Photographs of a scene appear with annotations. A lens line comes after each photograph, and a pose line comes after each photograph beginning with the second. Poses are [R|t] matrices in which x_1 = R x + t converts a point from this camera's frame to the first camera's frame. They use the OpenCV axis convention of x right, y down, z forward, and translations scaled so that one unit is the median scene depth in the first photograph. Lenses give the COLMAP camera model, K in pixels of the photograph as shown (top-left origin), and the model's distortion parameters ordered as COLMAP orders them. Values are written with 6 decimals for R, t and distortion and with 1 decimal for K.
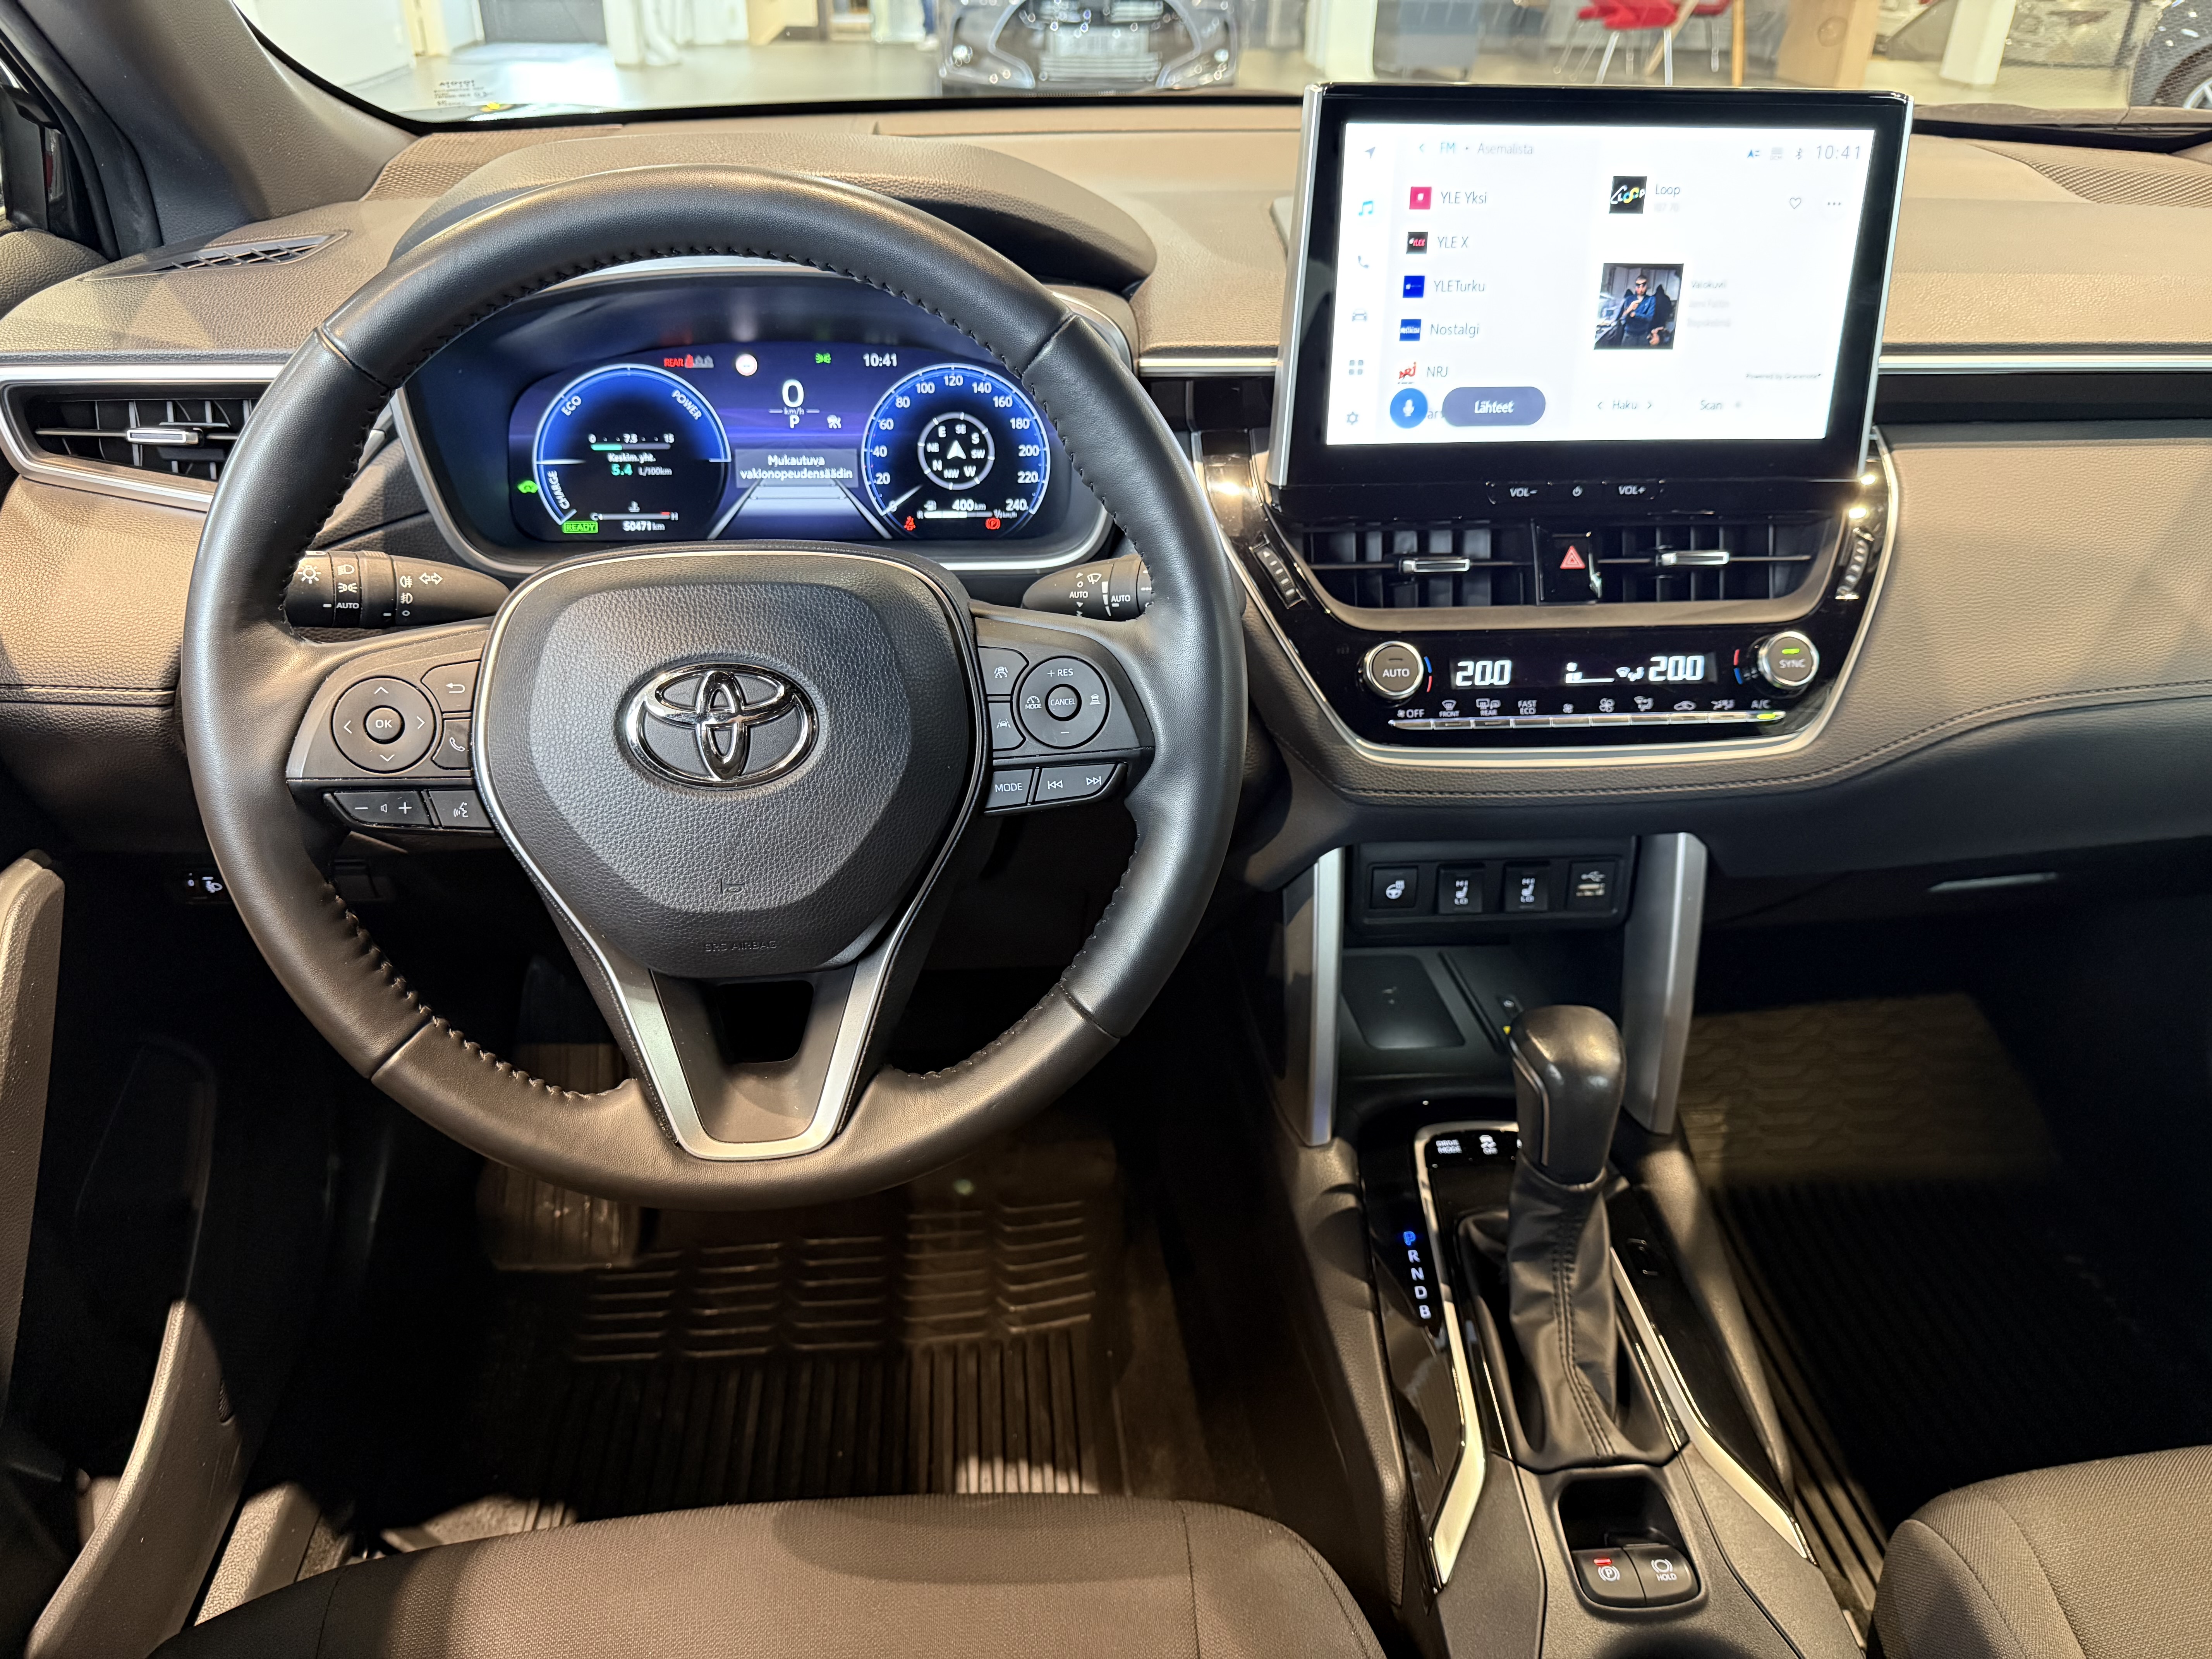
lens RADIAL K [[1397.6, 0, 1114.2], [0, 1397.6, 911.0], [0, 0, 1]] dist [0.057770, -0.084719]
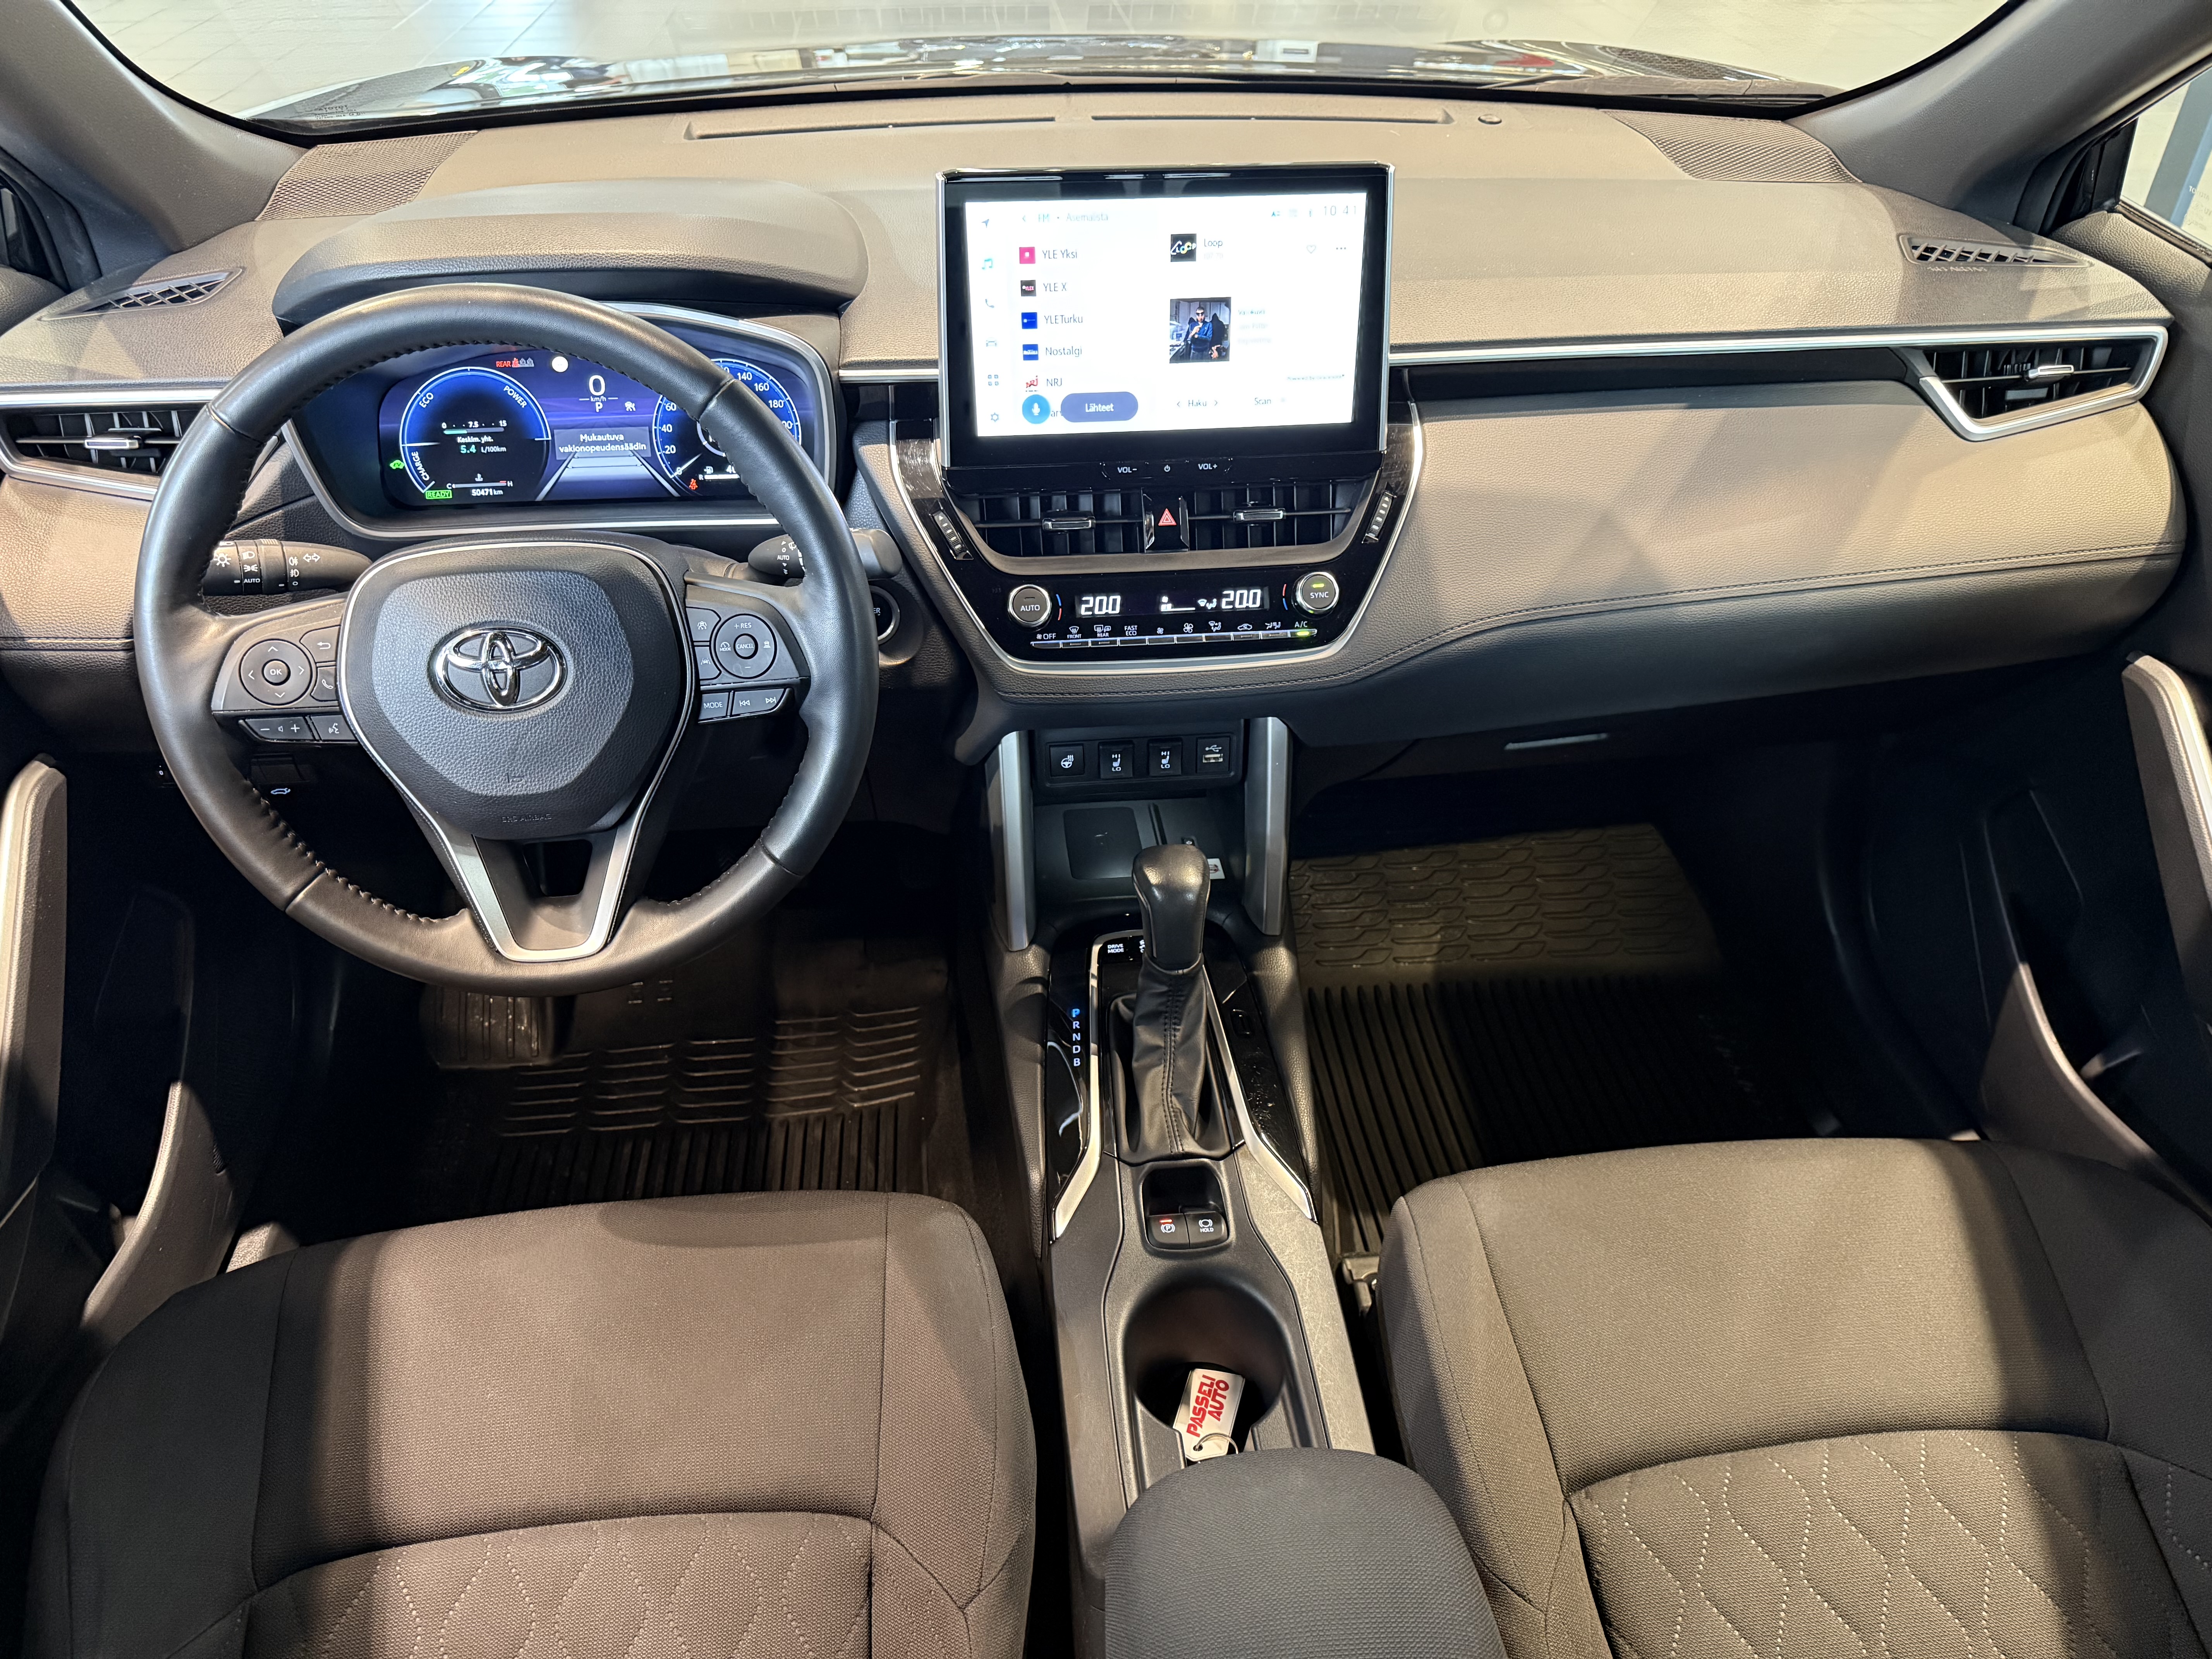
lens RADIAL K [[1562.5, 0, 1243.5], [0, 1562.5, 868.2], [0, 0, 1]] dist [0.117148, -0.128351]
pose [[0.999744, -0.020287, -0.010017, 0.415661], [0.021057, 0.996244, 0.083996, -0.038785], [0.008275, -0.084185, 0.996416, -0.557517]]
